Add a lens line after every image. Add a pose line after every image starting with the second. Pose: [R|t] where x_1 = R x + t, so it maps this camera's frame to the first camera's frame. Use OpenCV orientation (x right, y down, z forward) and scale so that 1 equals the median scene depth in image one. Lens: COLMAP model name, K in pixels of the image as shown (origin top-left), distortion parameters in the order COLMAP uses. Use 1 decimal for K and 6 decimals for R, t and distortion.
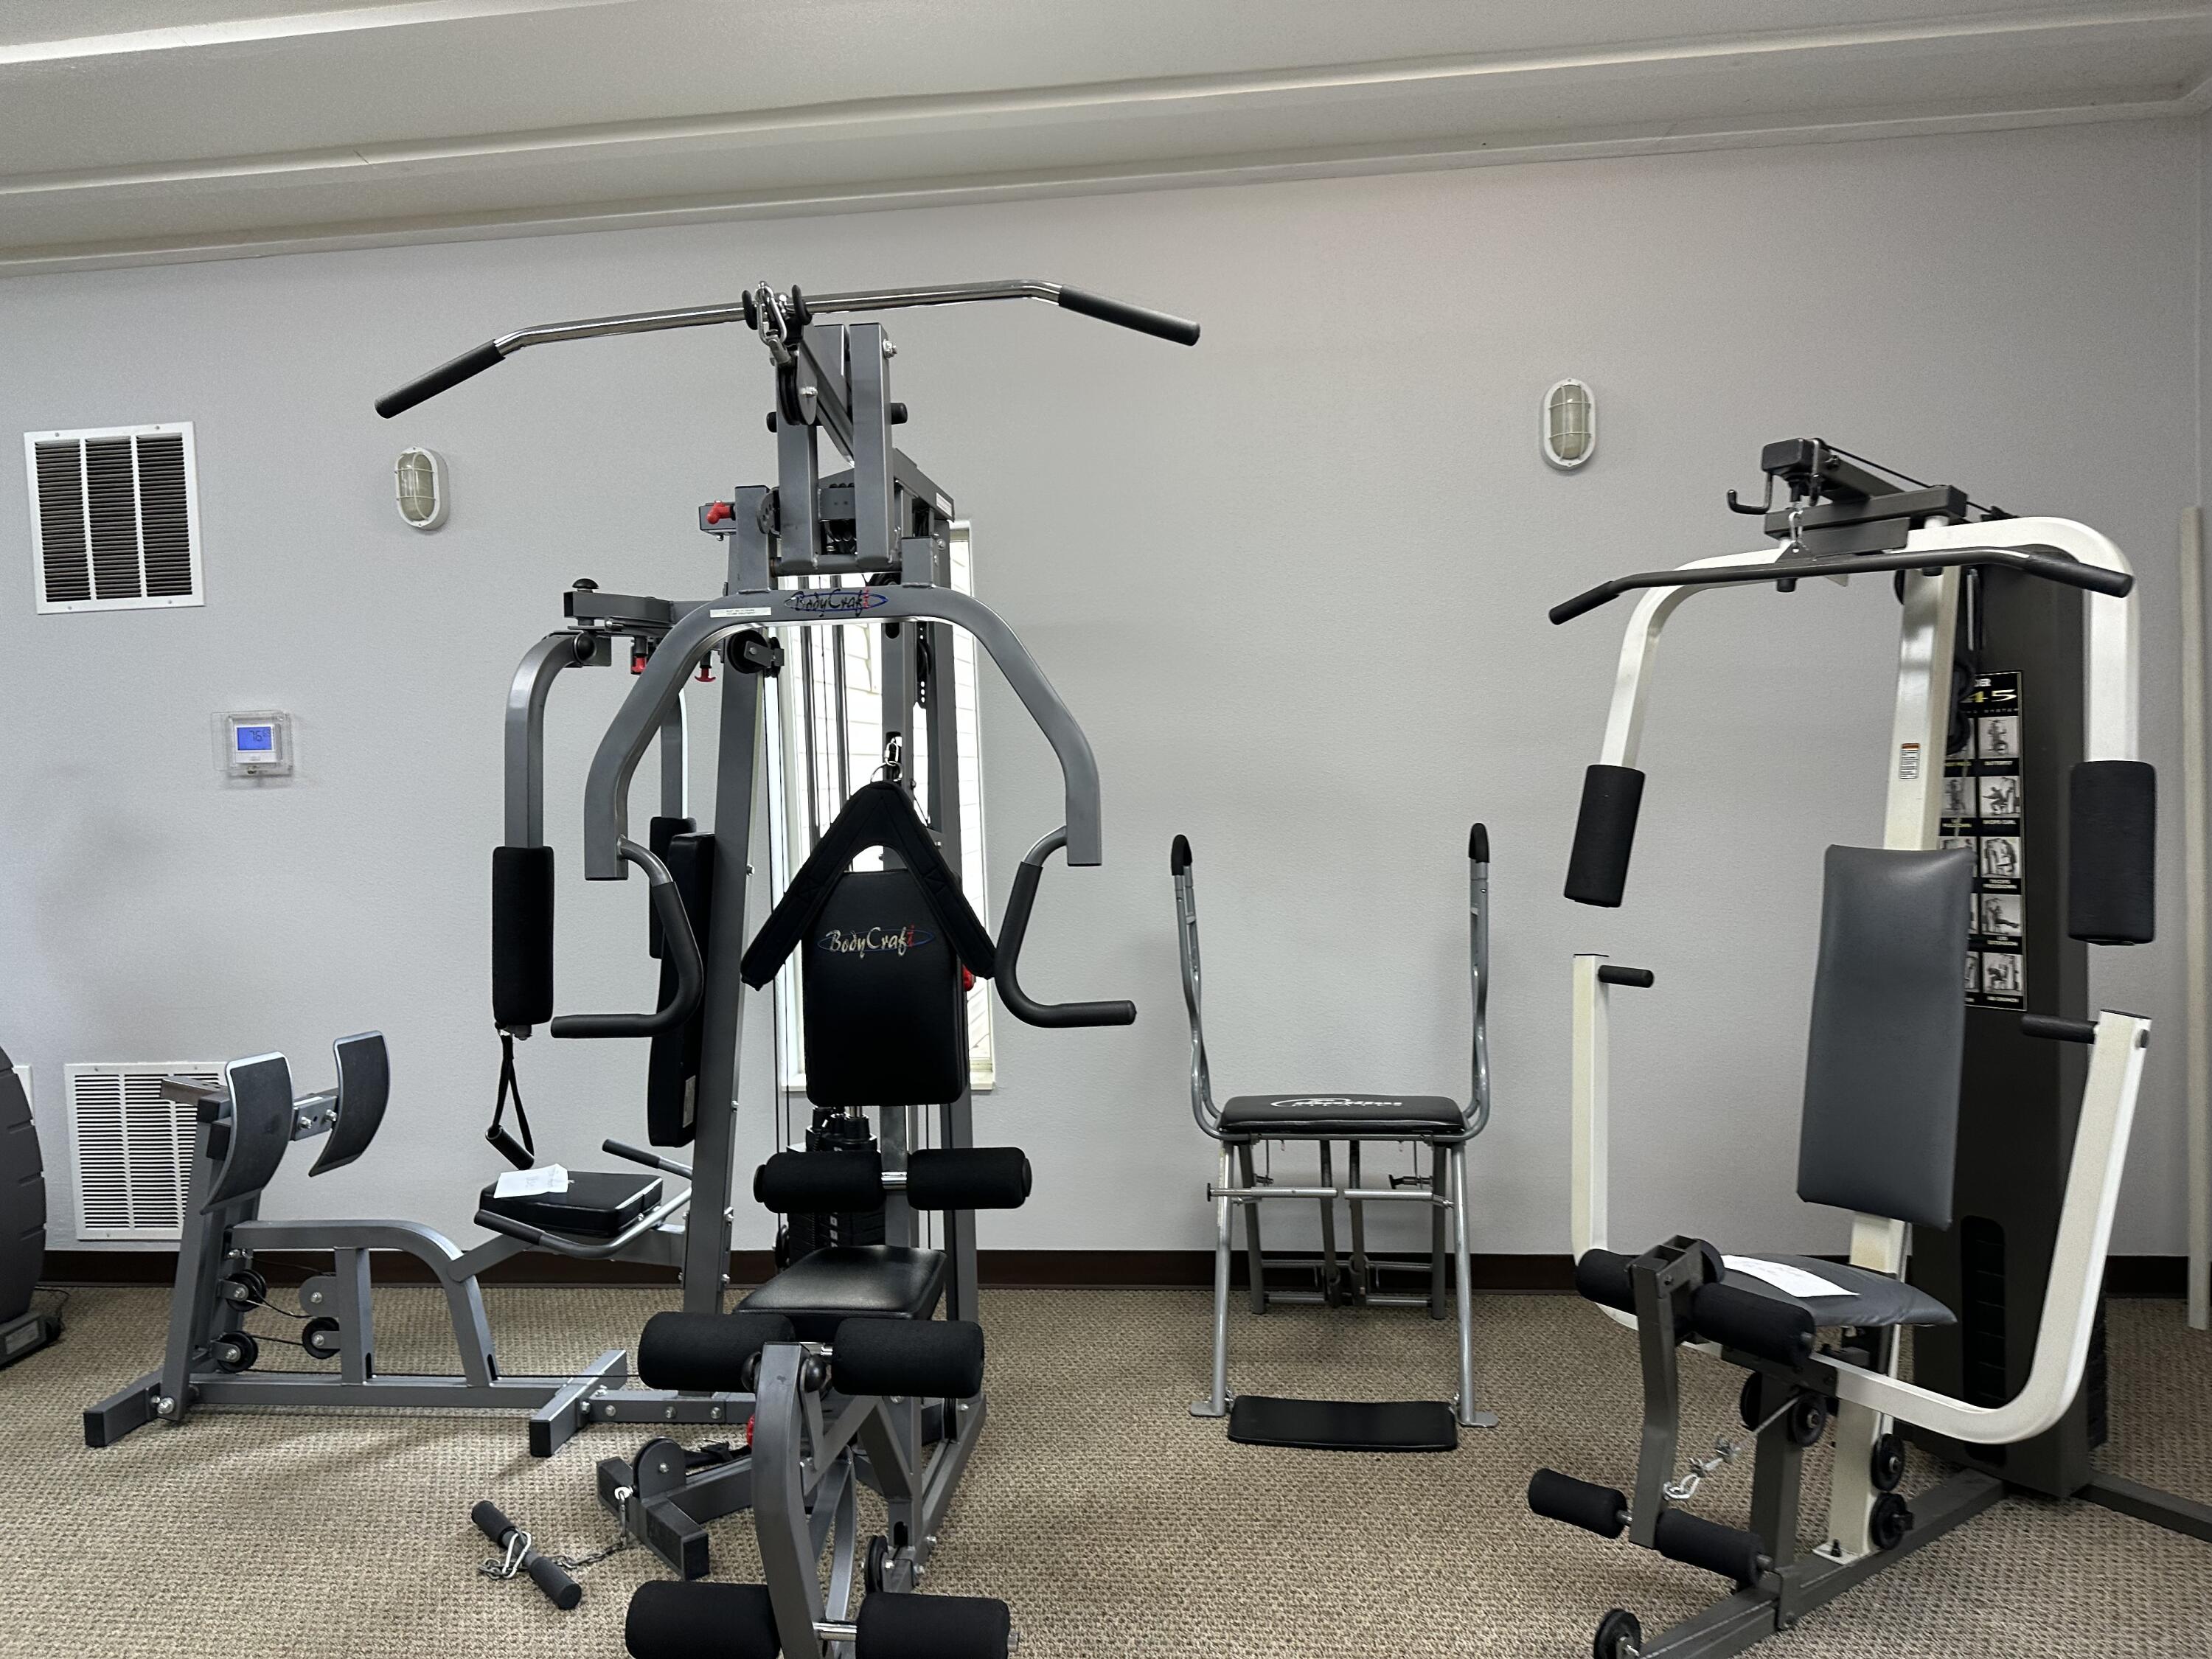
lens RADIAL K [[1512.4, 0, 1097.4], [0, 1512.4, 833.6], [0, 0, 1]] dist [0.043155, -0.060433]
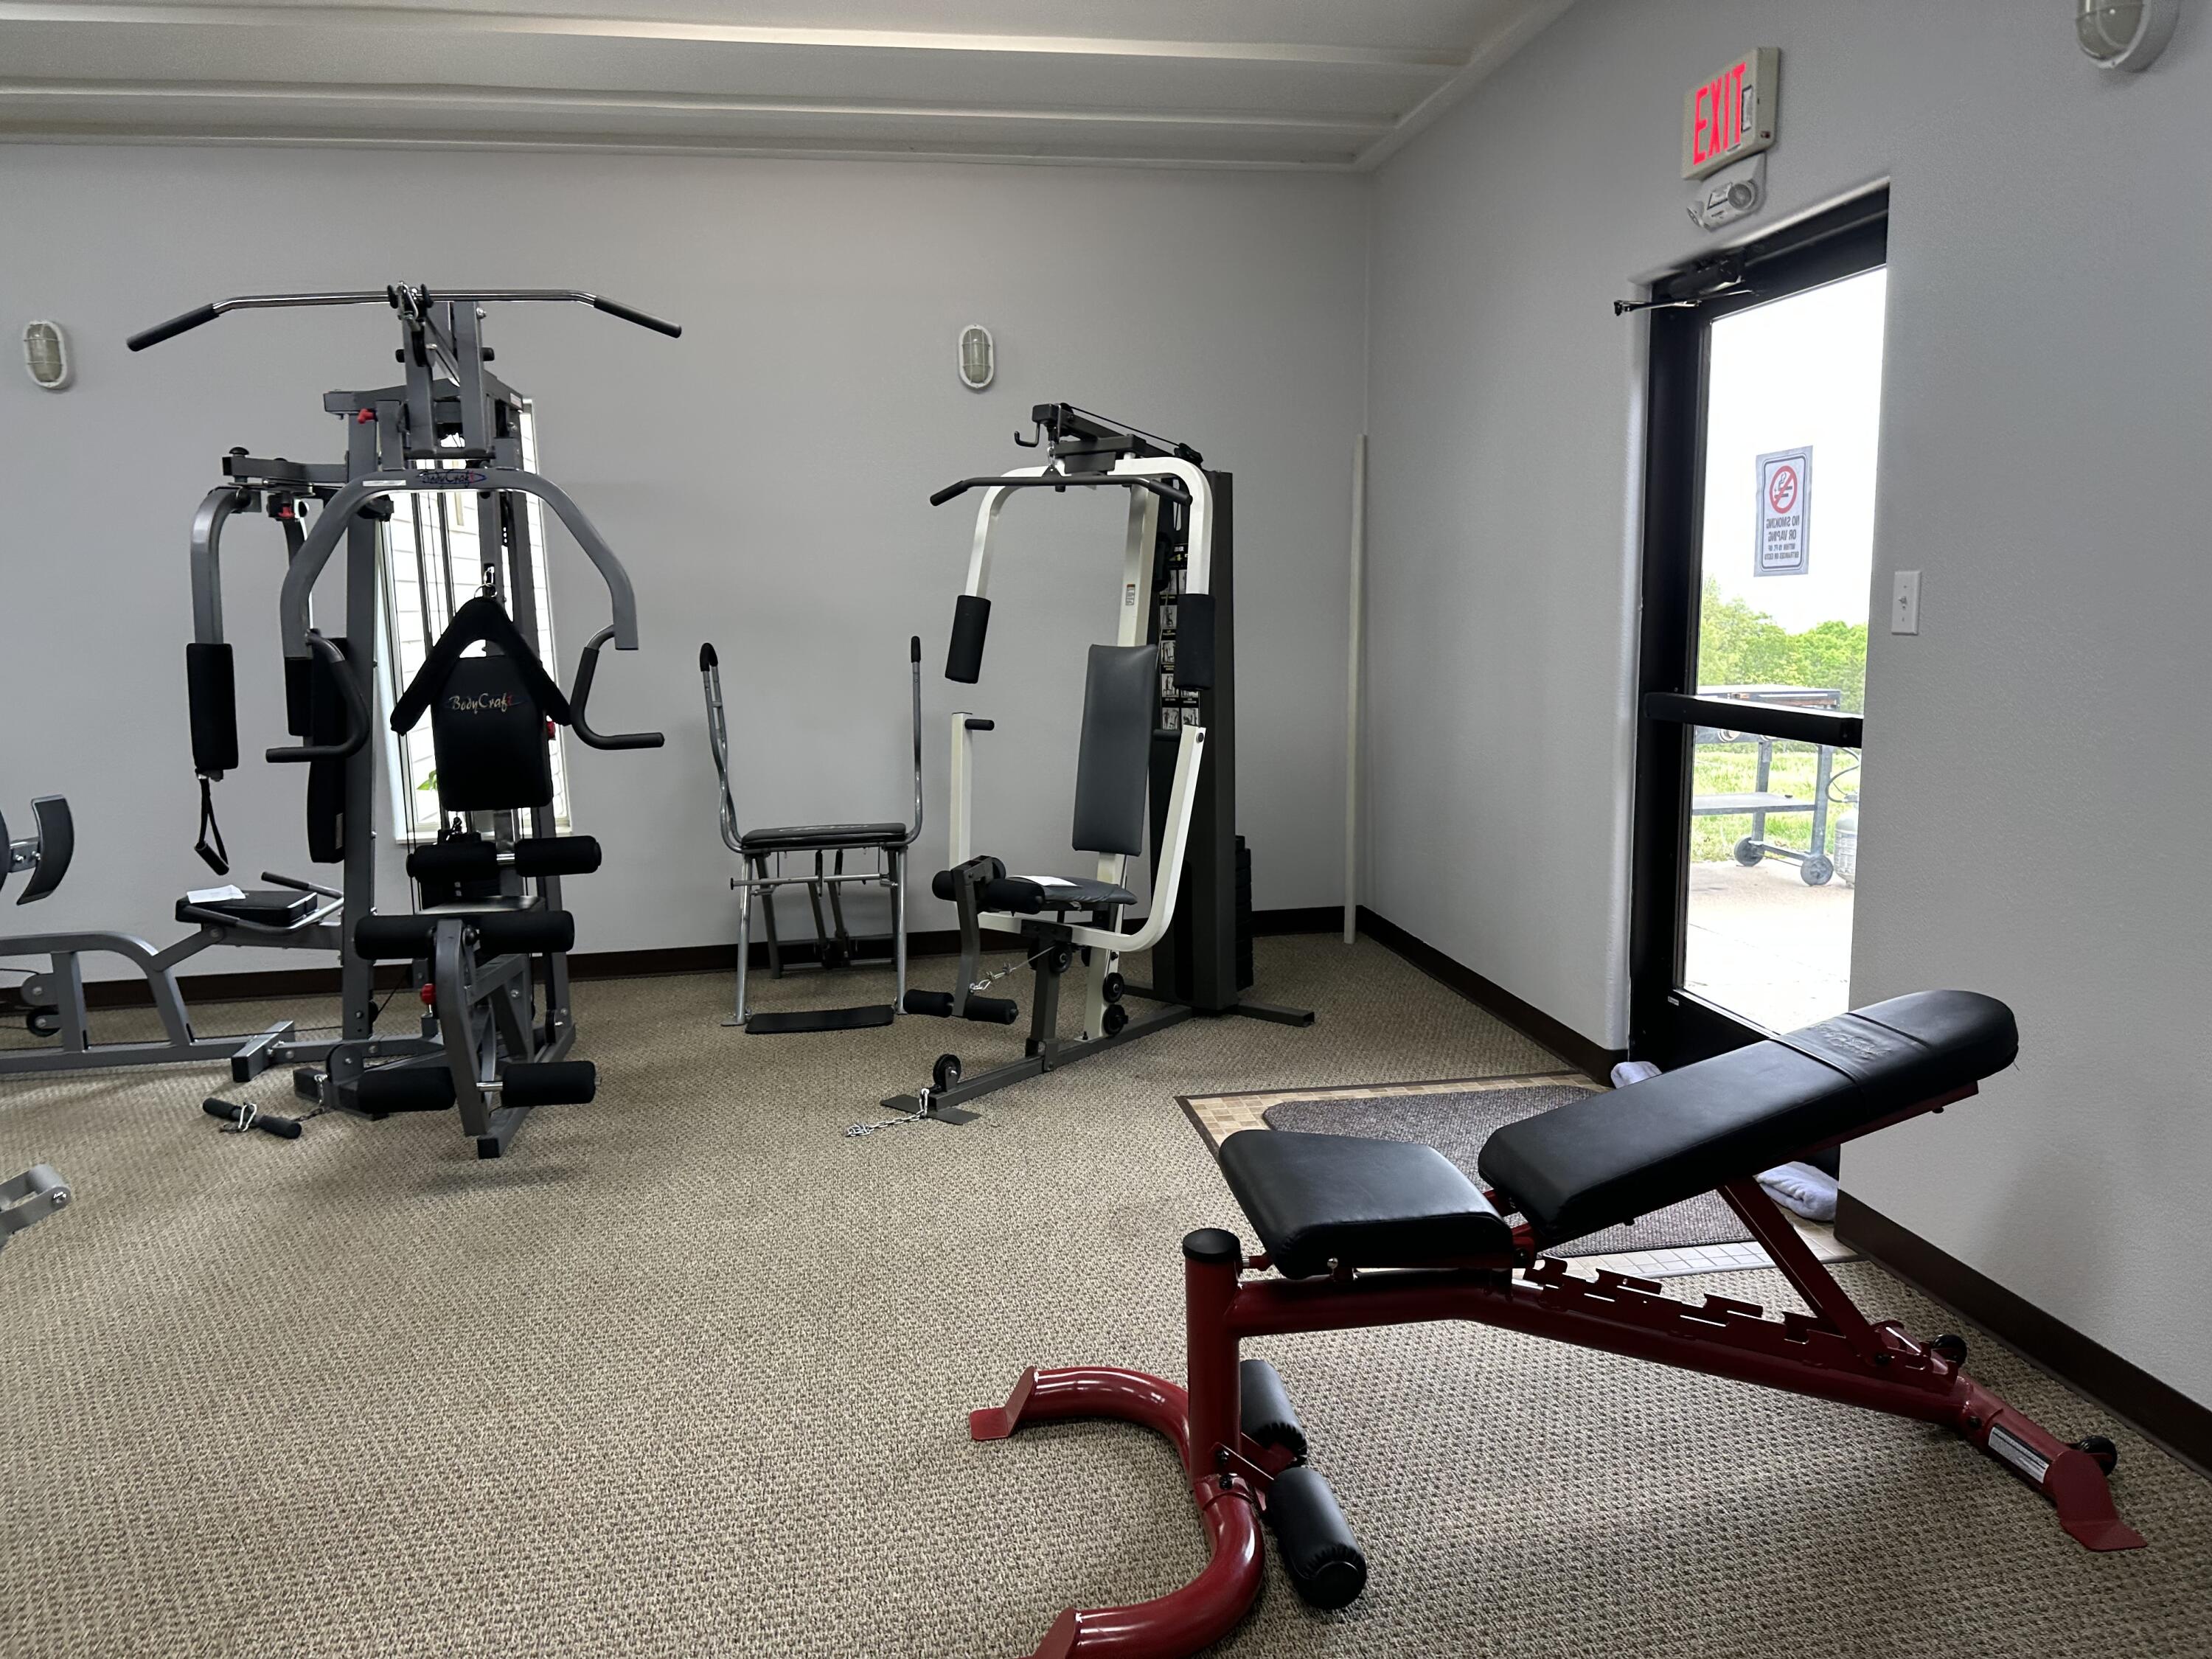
lens RADIAL K [[1512.4, 0, 1126.8], [0, 1512.4, 840.6], [0, 0, 1]] dist [0.043155, -0.060433]
pose [[0.958830, -0.033743, 0.281970, 0.031536], [0.003773, 0.994342, 0.106161, 0.043378], [-0.283957, -0.100727, 0.953532, -0.594194]]
